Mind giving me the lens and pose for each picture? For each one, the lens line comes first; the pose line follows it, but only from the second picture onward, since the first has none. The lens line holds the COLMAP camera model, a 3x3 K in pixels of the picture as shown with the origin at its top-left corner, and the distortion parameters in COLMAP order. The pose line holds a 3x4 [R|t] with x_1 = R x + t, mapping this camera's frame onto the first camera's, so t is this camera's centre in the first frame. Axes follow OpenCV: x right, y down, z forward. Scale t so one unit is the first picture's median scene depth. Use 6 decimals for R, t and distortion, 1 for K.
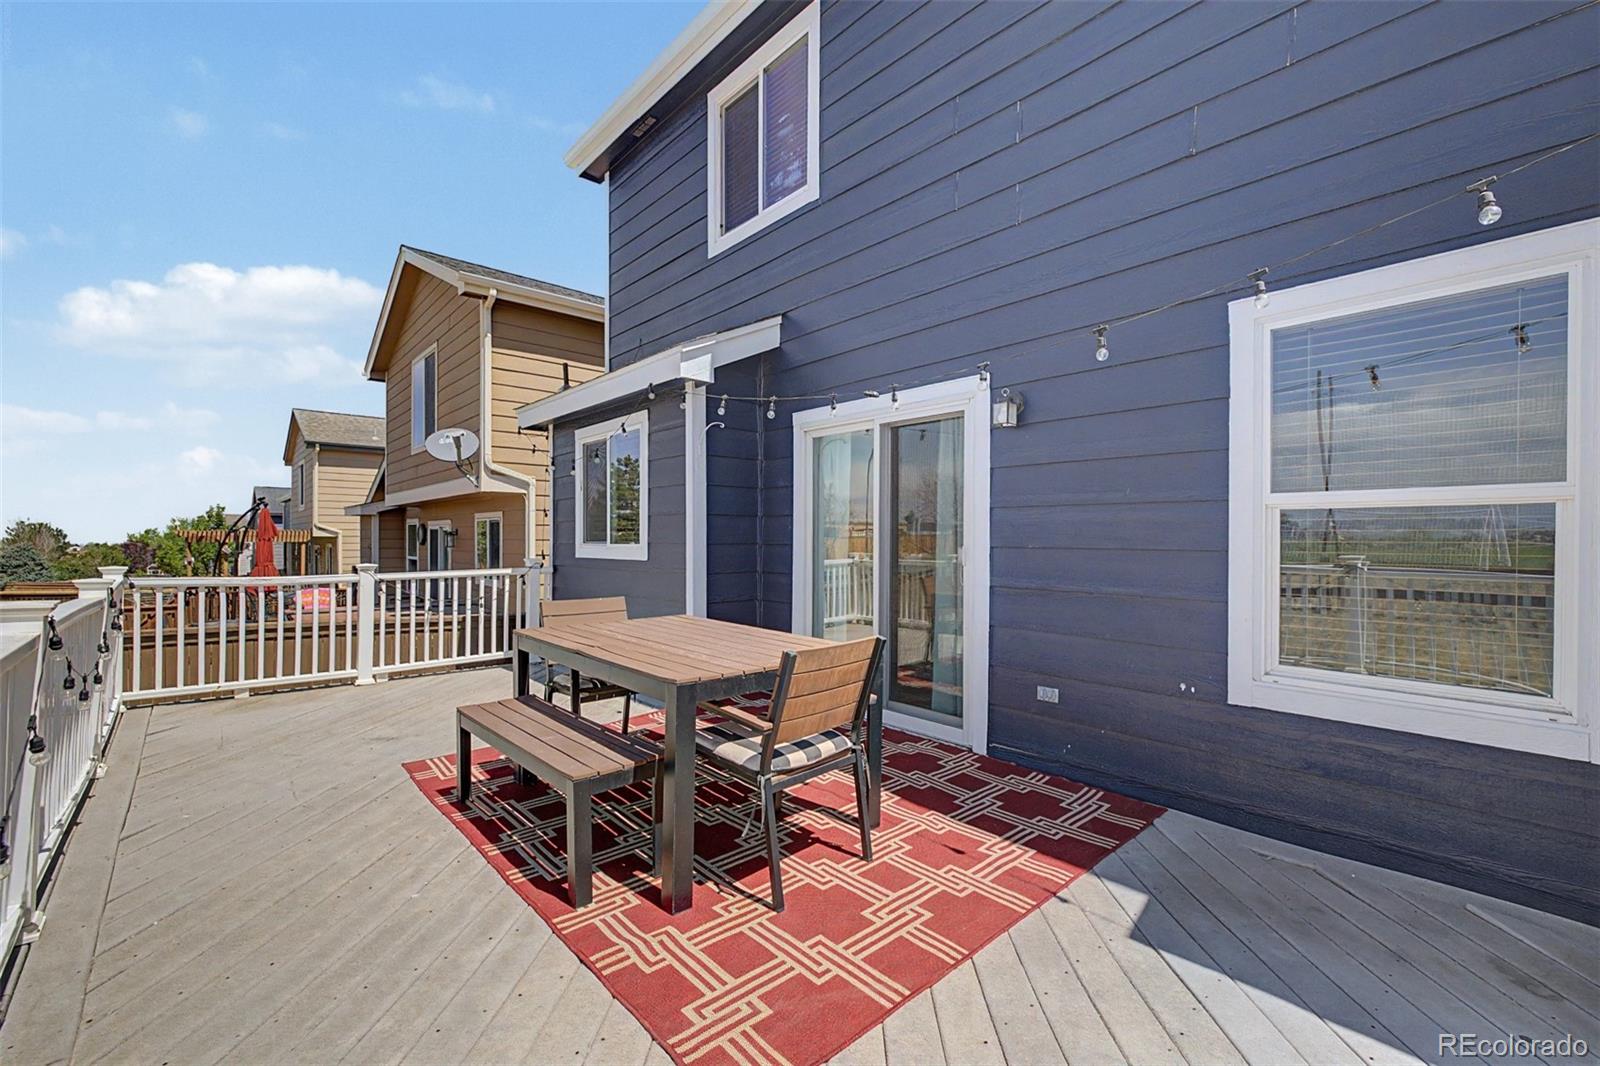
lens RADIAL K [[679.1, 0, 800.9], [0, 679.1, 536.2], [0, 0, 1]] dist [-0.000862, -0.000030]
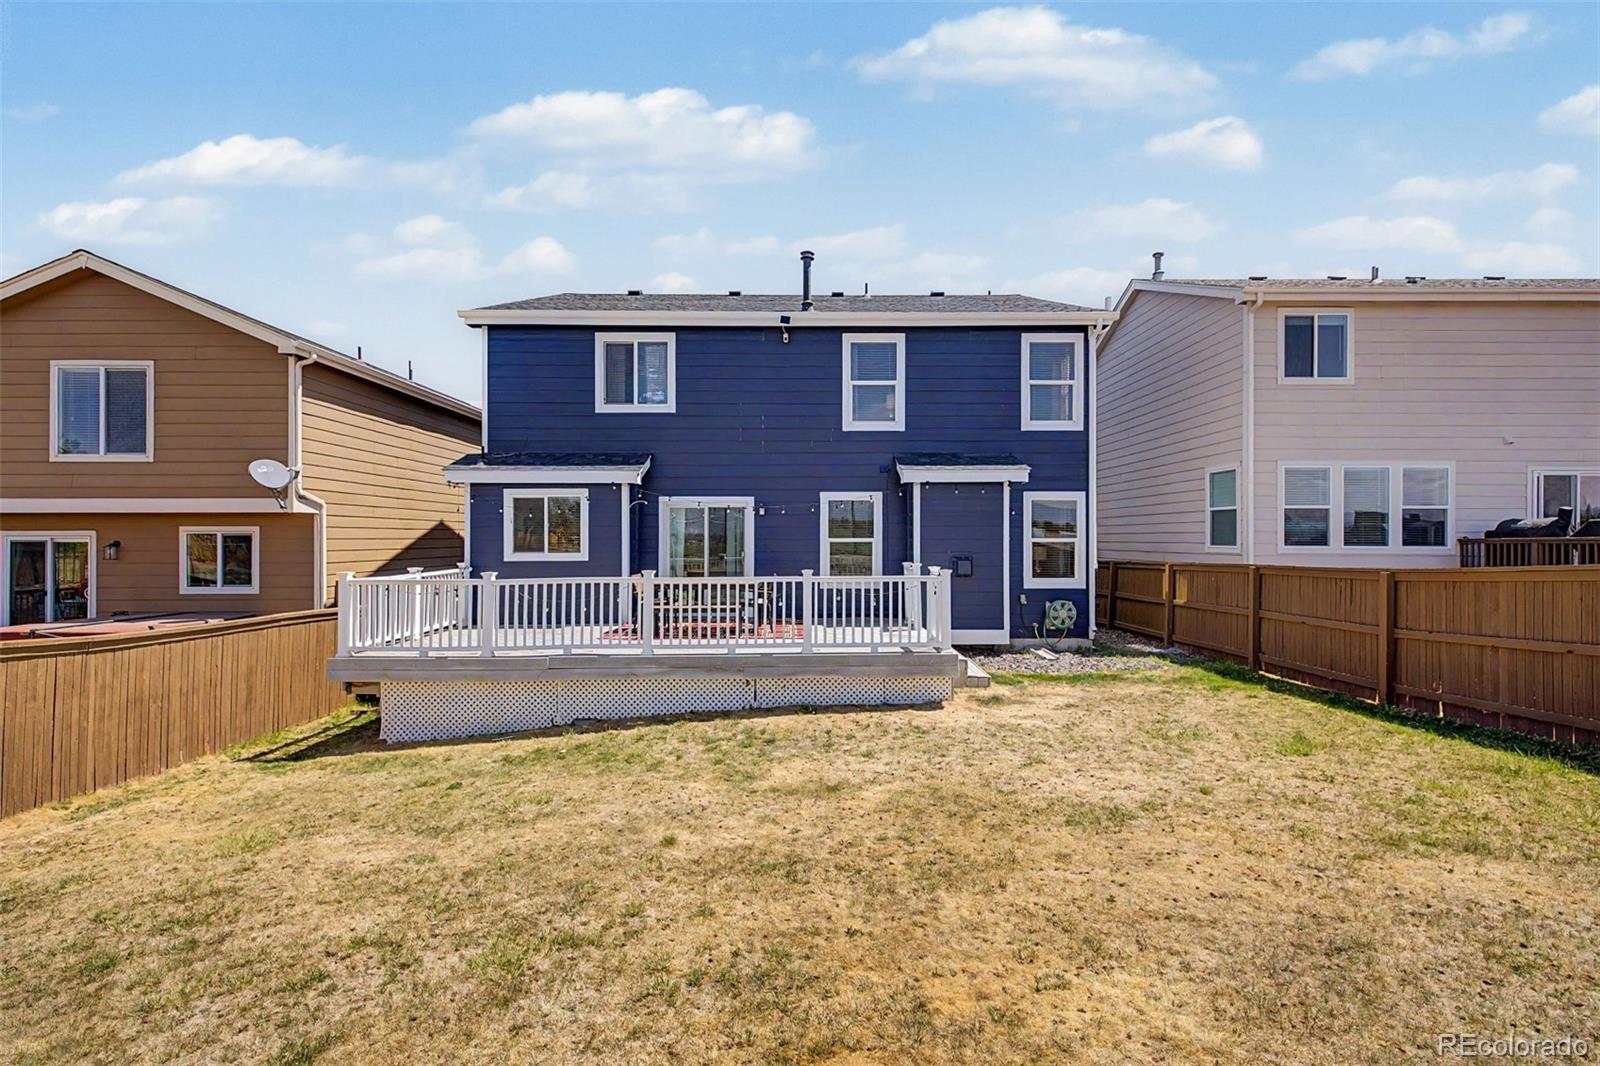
lens RADIAL K [[679.1, 0, 801.2], [0, 679.1, 535.3], [0, 0, 1]] dist [-0.000862, -0.000030]
pose [[0.662072, 0.003181, 0.749434, -0.897094], [0.002762, 0.999974, -0.006684, -0.014255], [-0.749435, 0.006496, 0.662046, -0.589213]]
